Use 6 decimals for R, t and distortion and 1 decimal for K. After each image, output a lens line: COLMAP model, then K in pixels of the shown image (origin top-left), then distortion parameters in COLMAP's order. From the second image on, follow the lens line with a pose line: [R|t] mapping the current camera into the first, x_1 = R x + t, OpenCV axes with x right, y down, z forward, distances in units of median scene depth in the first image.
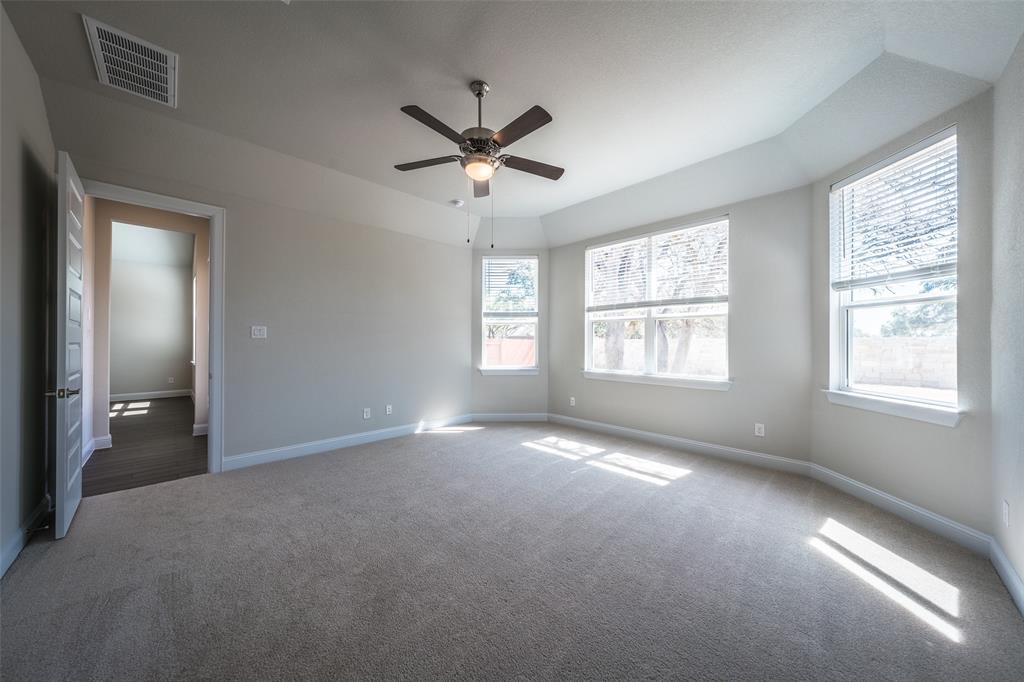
lens RADIAL K [[350.6, 0, 512.0], [0, 350.6, 341.0], [0, 0, 1]] dist [-0.000508, -0.000021]
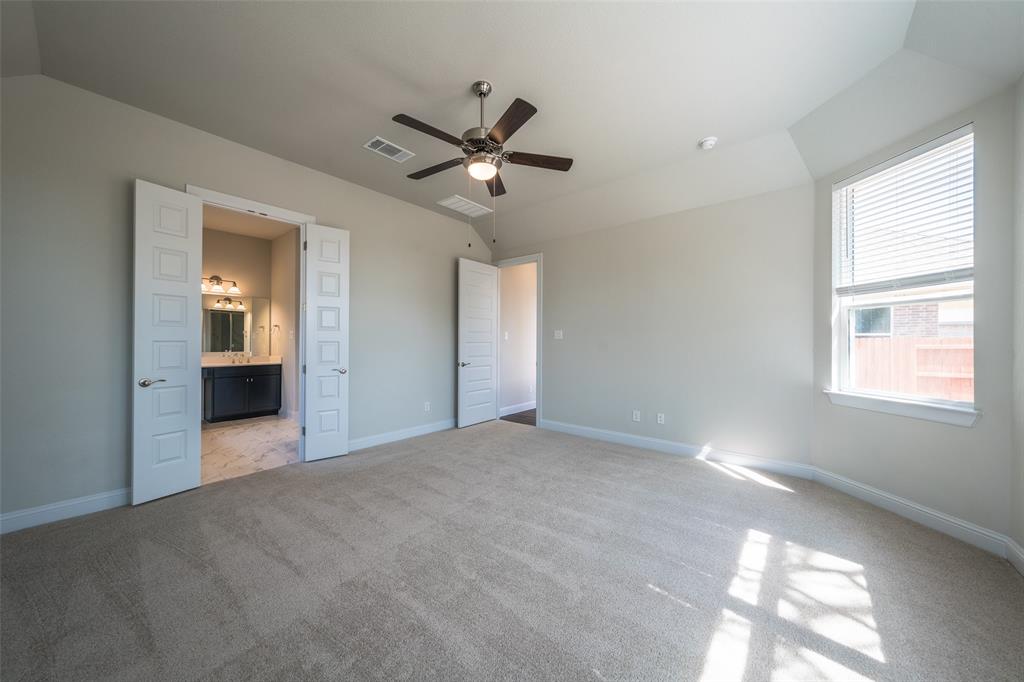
lens RADIAL K [[350.6, 0, 512.0], [0, 350.6, 341.0], [0, 0, 1]] dist [-0.000508, -0.000021]
pose [[0.103352, -0.005102, -0.994632, 0.542776], [-0.002719, 0.999982, -0.005412, 0.005836], [0.994641, 0.003264, 0.103336, 0.586790]]
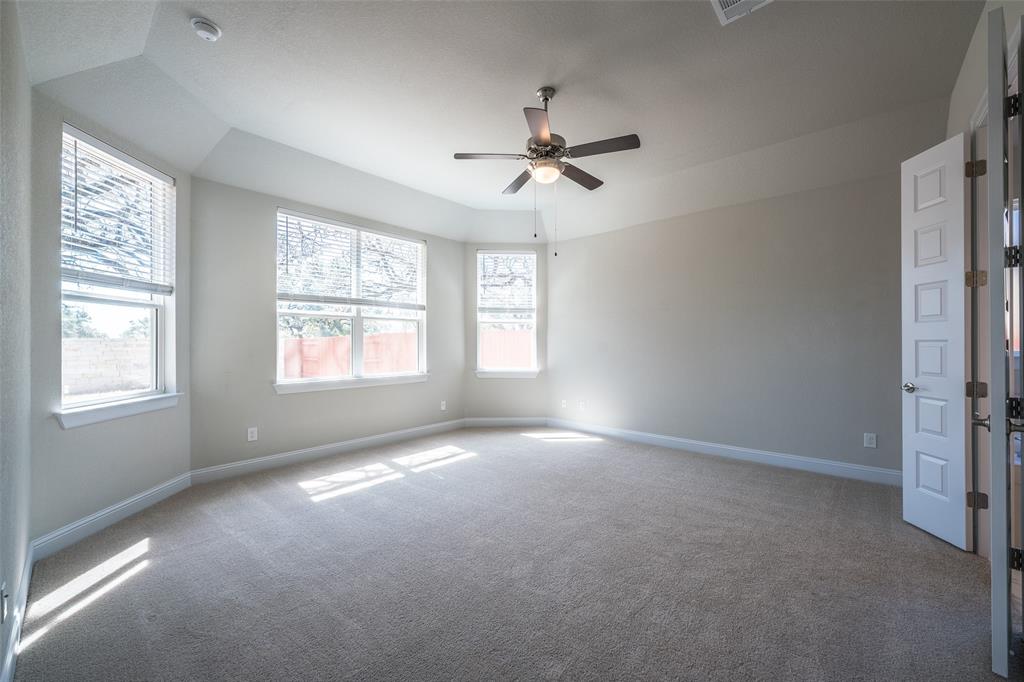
lens RADIAL K [[401.2, 0, 512.0], [0, 401.2, 341.0], [0, 0, 1]] dist [-0.000804, 0.000030]
pose [[-0.069293, 0.002560, 0.997593, -0.750388], [0.001330, 0.999996, -0.002474, 0.002100], [-0.997595, 0.001155, -0.069296, 0.706912]]
